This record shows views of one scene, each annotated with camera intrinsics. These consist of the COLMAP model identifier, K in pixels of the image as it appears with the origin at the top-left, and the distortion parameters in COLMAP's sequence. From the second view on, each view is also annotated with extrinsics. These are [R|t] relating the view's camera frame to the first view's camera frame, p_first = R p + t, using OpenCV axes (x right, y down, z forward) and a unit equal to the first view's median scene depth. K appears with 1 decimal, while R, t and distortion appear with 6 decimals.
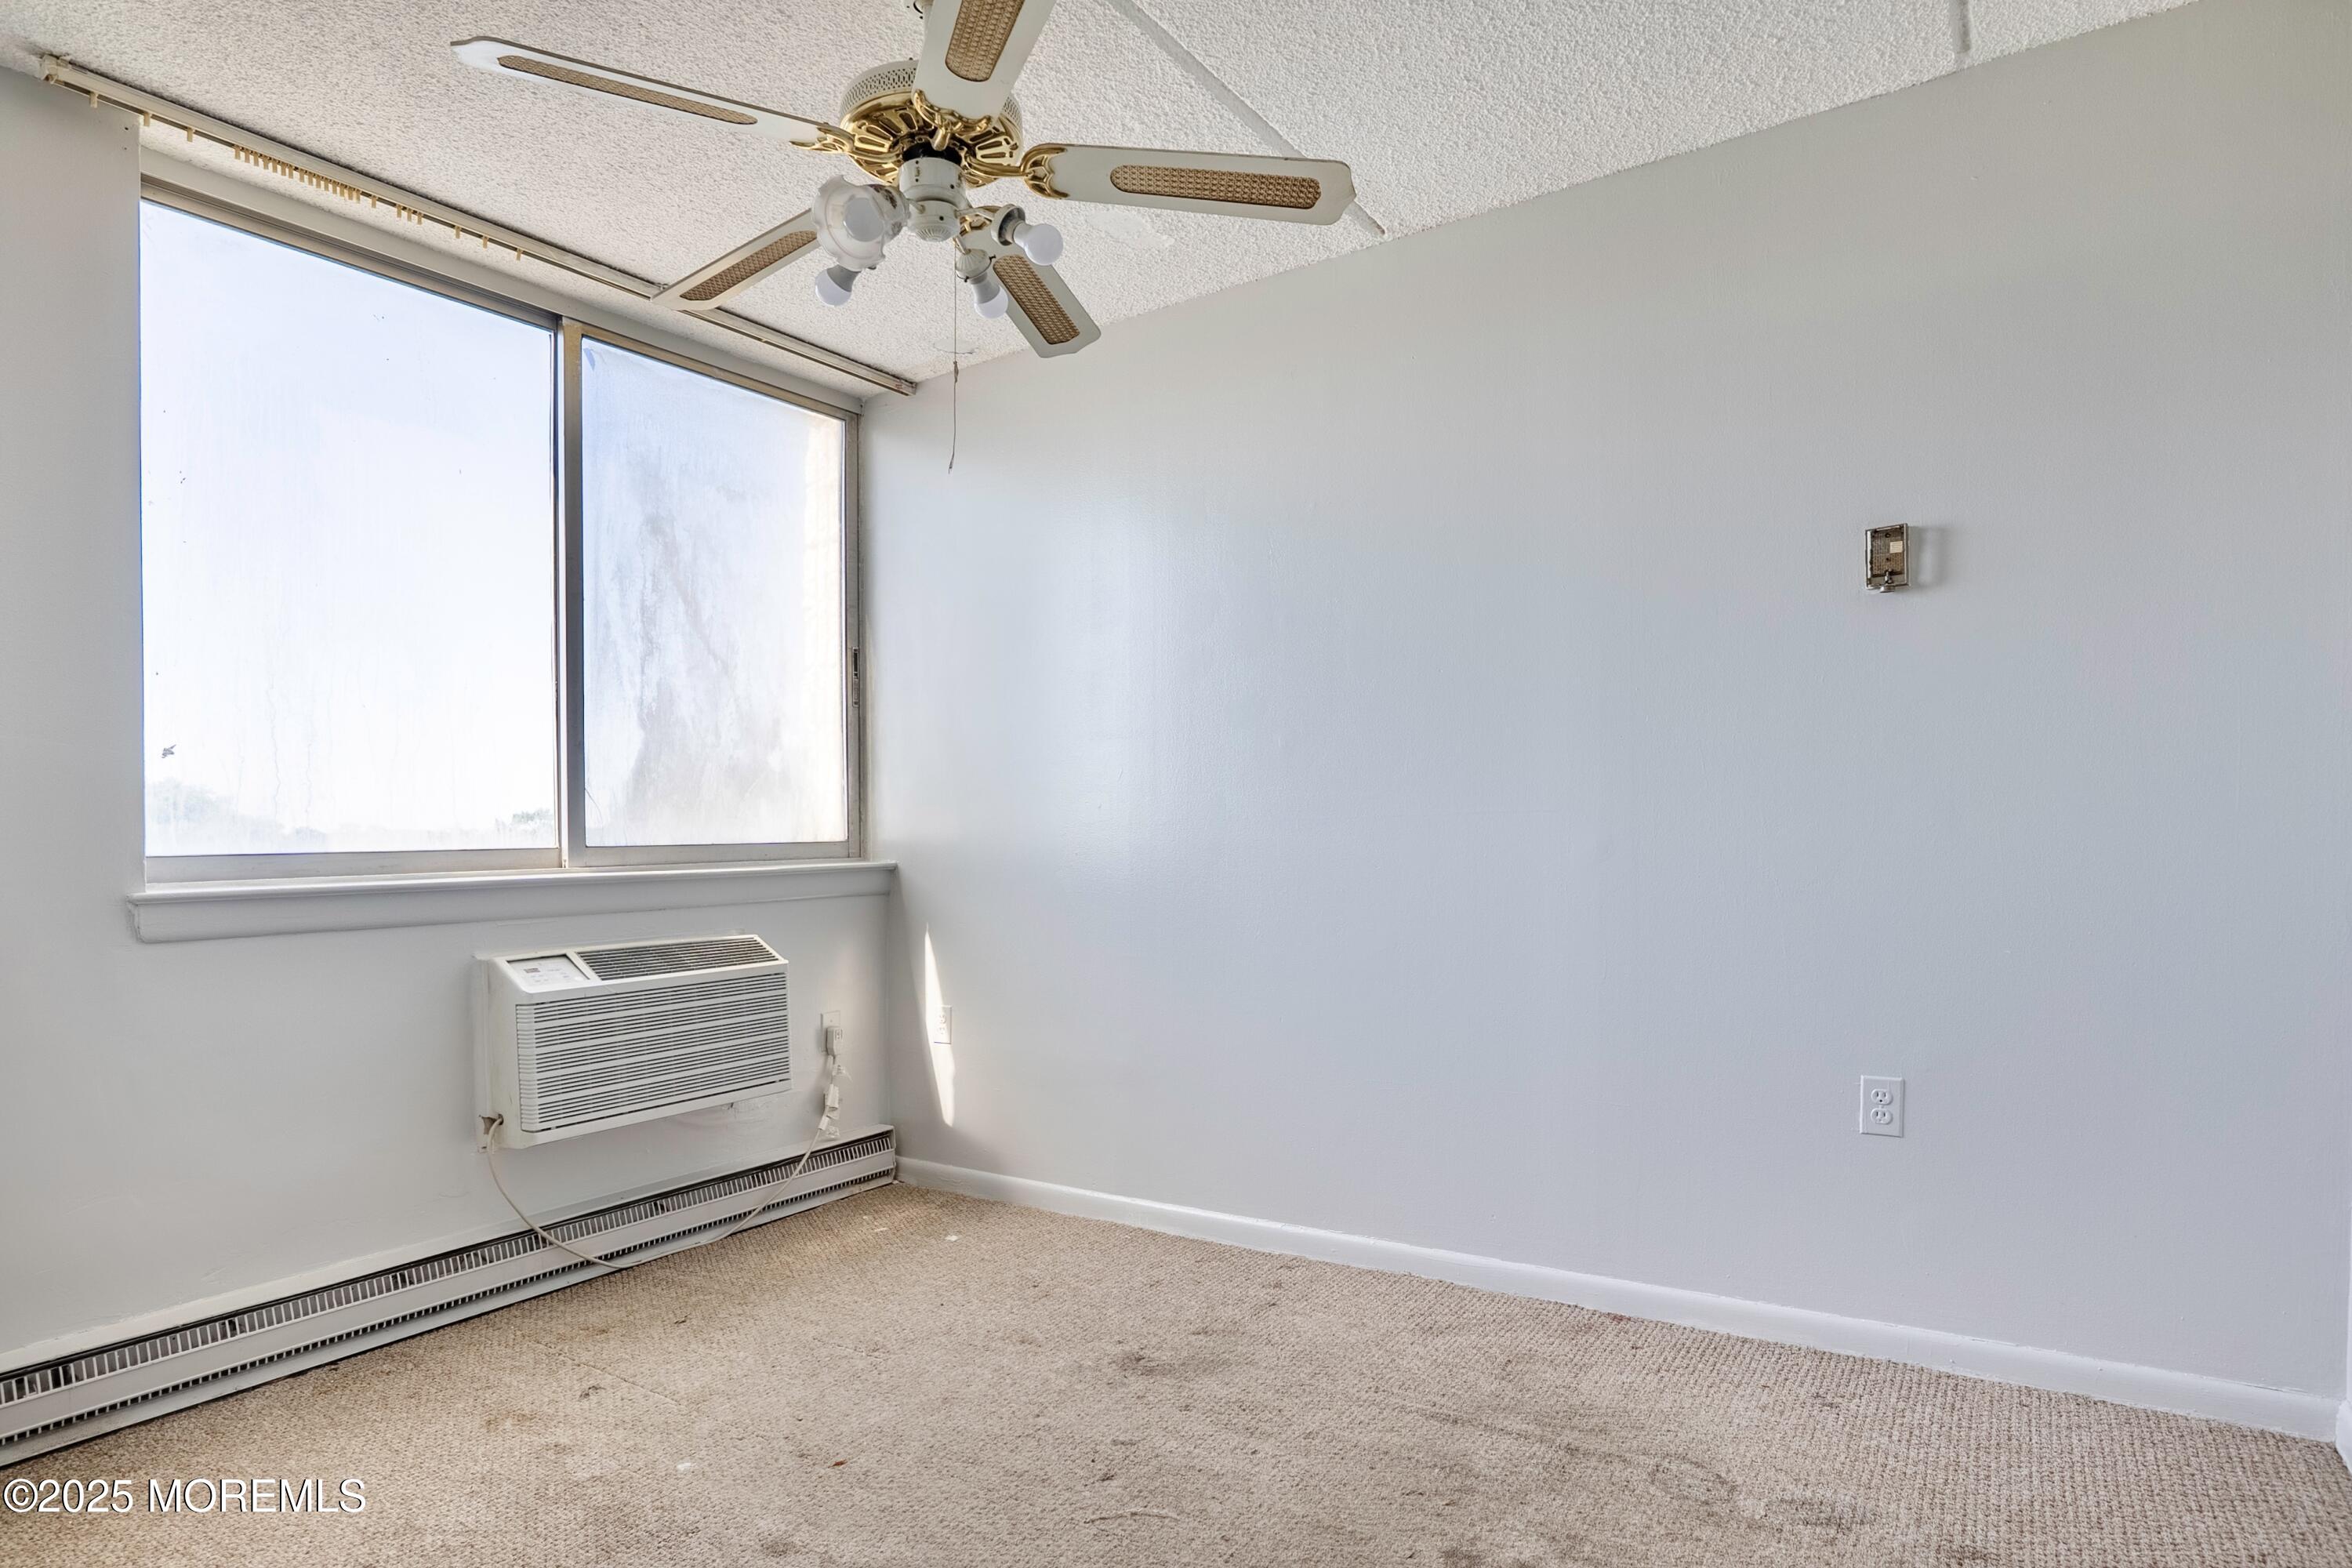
lens RADIAL K [[1250.0, 0, 1182.1], [0, 1250.0, 843.2], [0, 0, 1]] dist [-0.040623, 0.029620]
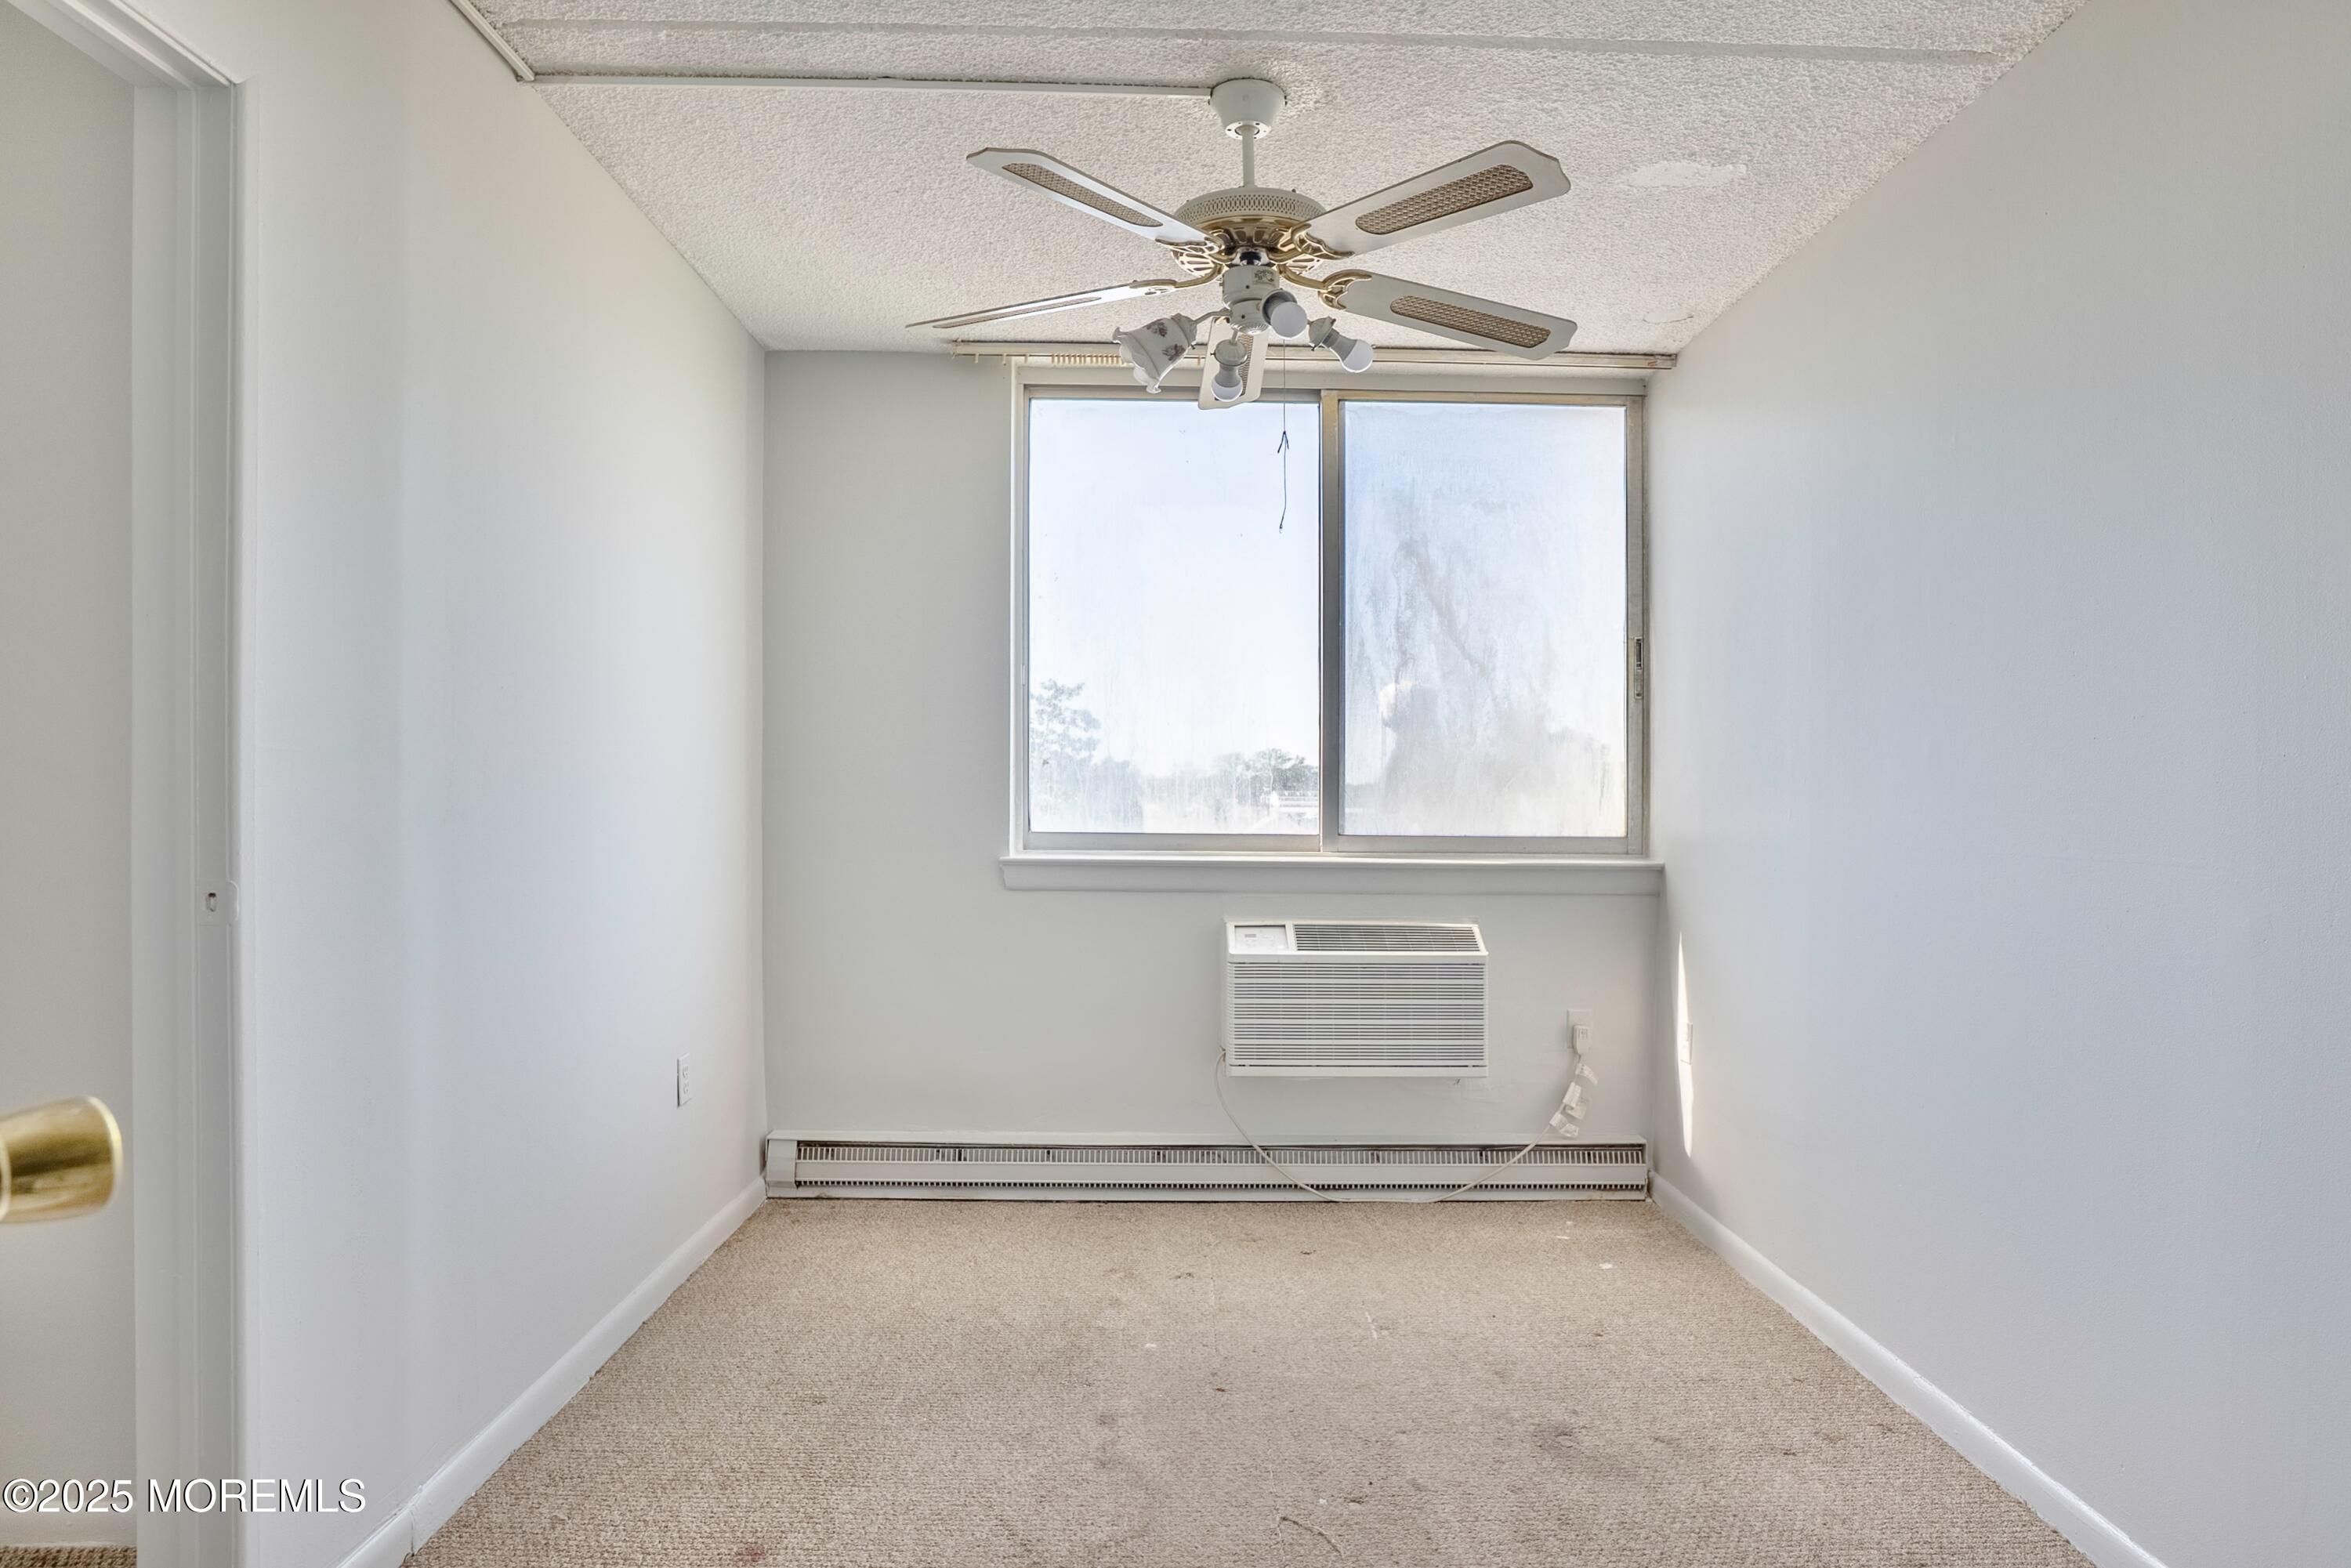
lens RADIAL K [[1309.7, 0, 1175.5], [0, 1309.7, 784.0], [0, 0, 1]] dist [-0.021708, 0.001611]
pose [[0.591185, 0.020586, -0.806273, 0.411672], [-0.029377, 0.999560, 0.003981, -0.044088], [0.806001, 0.021333, 0.591530, 0.139421]]
